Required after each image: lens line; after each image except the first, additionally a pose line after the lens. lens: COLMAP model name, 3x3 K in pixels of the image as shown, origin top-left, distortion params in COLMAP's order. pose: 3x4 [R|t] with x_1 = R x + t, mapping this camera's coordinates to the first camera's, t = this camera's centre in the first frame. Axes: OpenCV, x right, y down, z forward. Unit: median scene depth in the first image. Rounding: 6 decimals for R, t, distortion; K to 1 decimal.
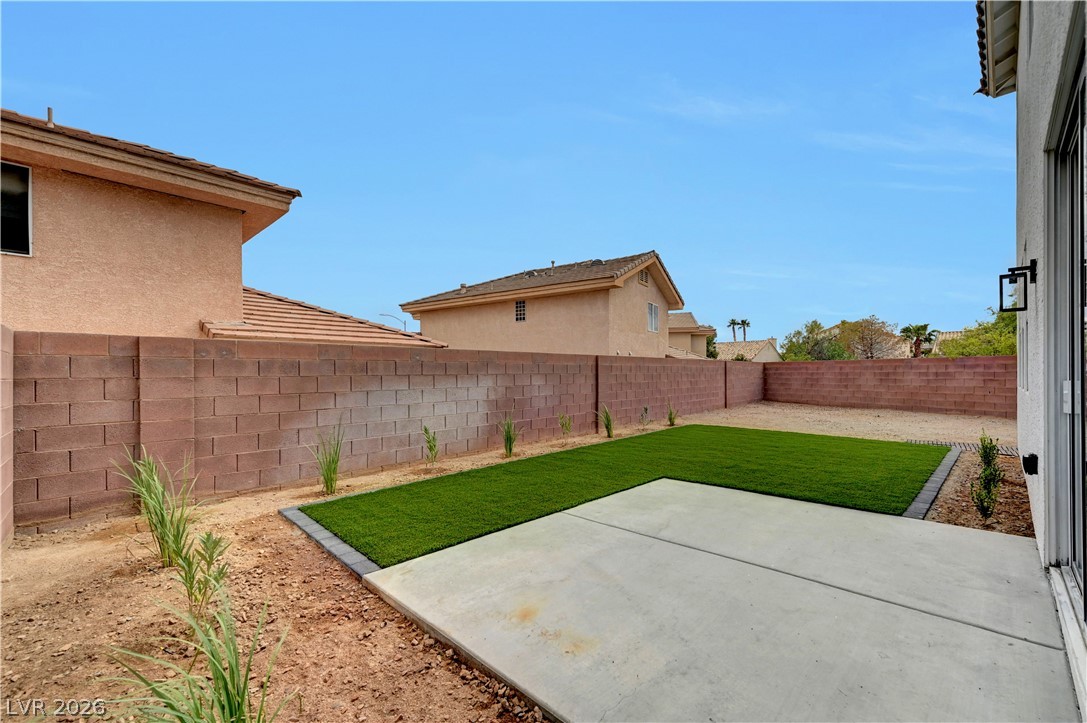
lens RADIAL K [[446.3, 0, 542.2], [0, 446.3, 370.4], [0, 0, 1]] dist [0.003093, 0.000507]
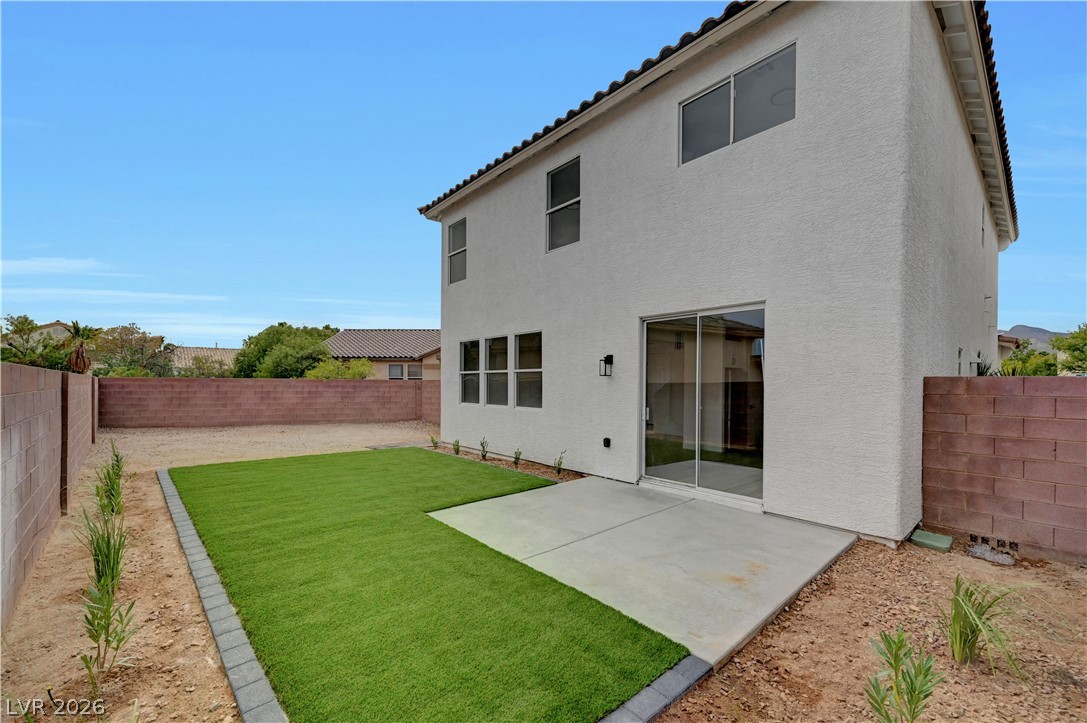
lens RADIAL K [[441.8, 0, 544.8], [0, 441.8, 367.4], [0, 0, 1]] dist [0.002942, 0.000098]
pose [[0.049941, 0.041112, 0.997906, -0.320197], [-0.013358, 0.999091, -0.040492, -0.021591], [-0.998663, -0.011308, 0.050445, 0.314713]]
